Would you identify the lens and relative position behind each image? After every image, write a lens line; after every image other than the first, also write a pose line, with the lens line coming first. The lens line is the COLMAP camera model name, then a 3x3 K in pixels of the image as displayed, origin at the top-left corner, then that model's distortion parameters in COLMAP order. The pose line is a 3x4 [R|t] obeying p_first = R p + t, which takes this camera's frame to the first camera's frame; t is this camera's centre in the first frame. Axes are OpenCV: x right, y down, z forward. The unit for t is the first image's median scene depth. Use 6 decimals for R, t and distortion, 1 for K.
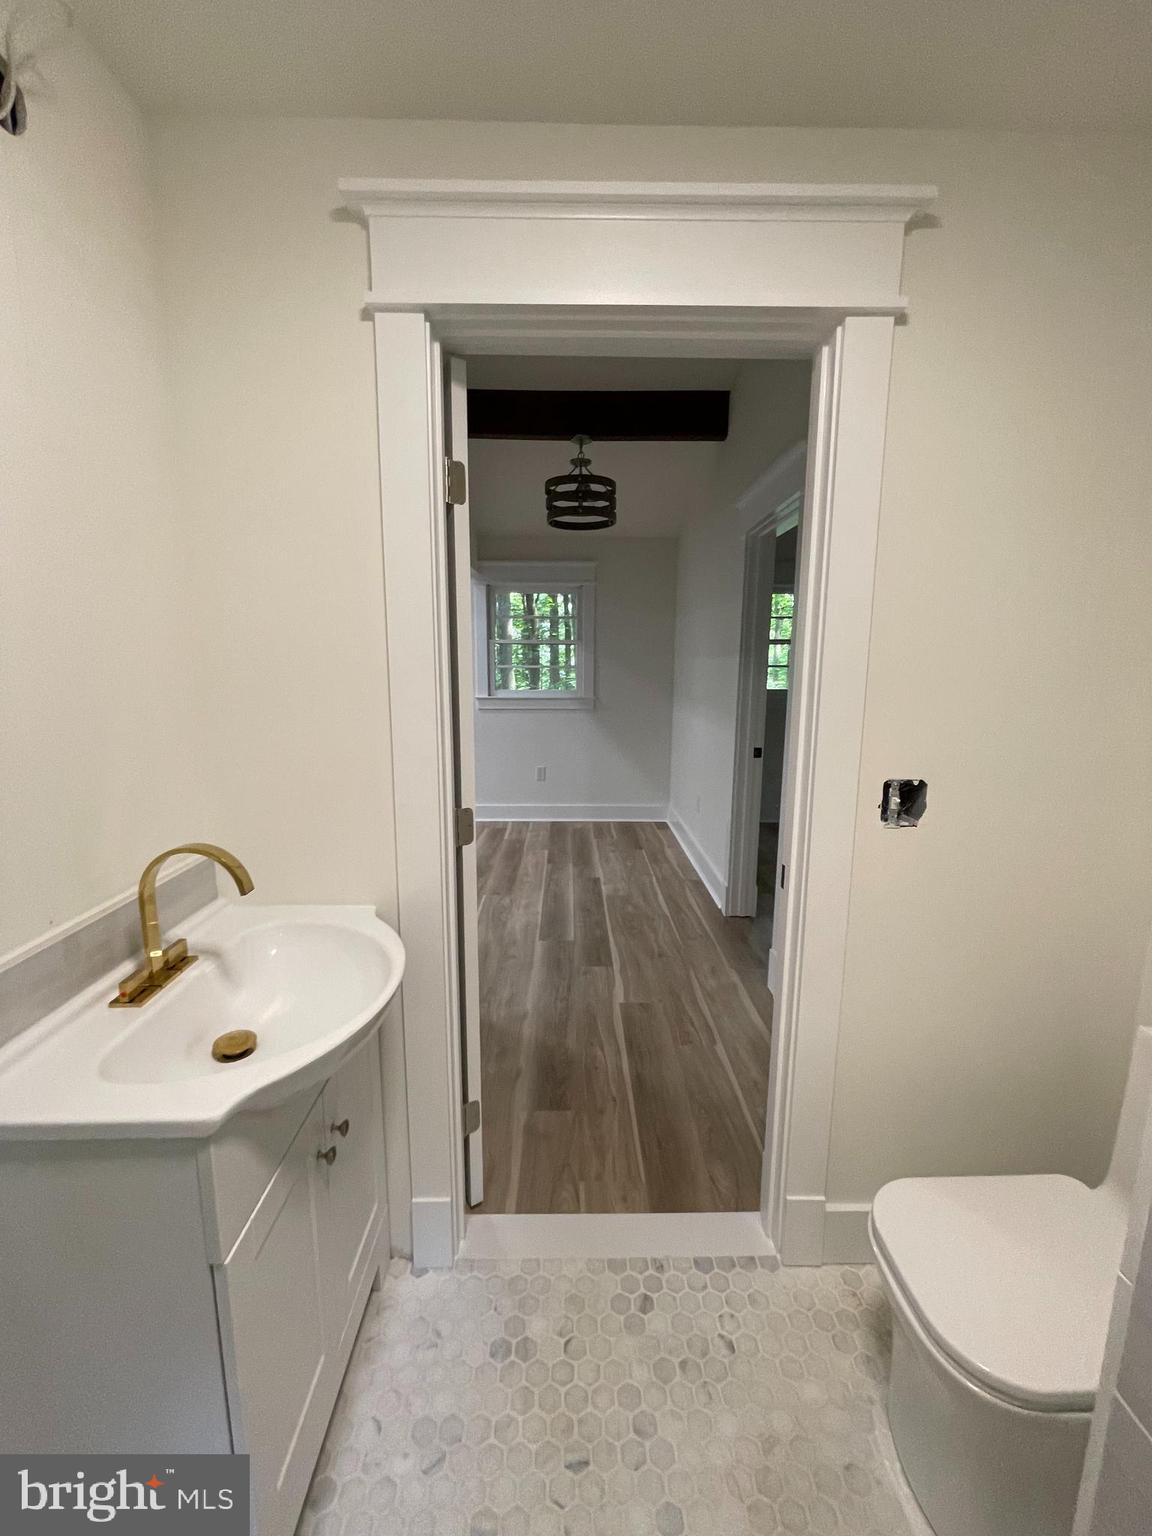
lens RADIAL K [[617.5, 0, 577.4], [0, 617.5, 758.9], [0, 0, 1]] dist [-0.002045, -0.000643]
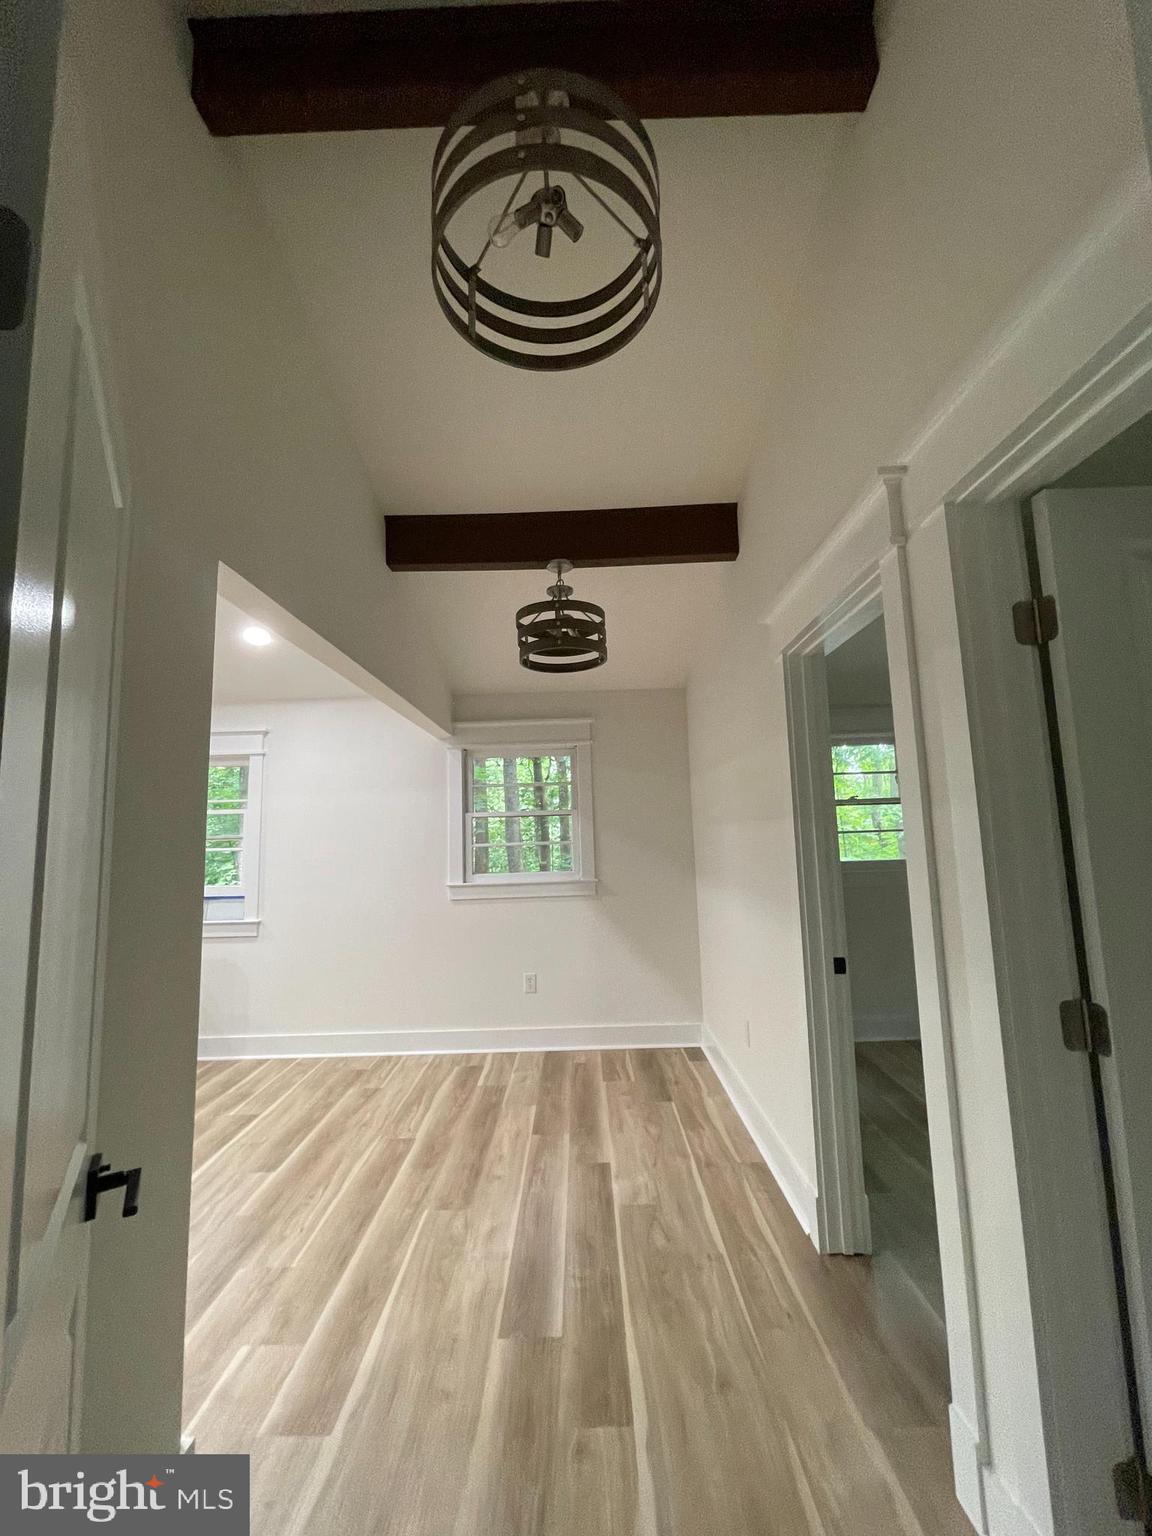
lens RADIAL K [[617.5, 0, 579.5], [0, 617.5, 759.9], [0, 0, 1]] dist [-0.002045, -0.000643]
pose [[0.999144, -0.039302, -0.012910, 0.029199], [0.034231, 0.960706, -0.275449, -0.038932], [0.023229, 0.274771, 0.961229, 0.251767]]
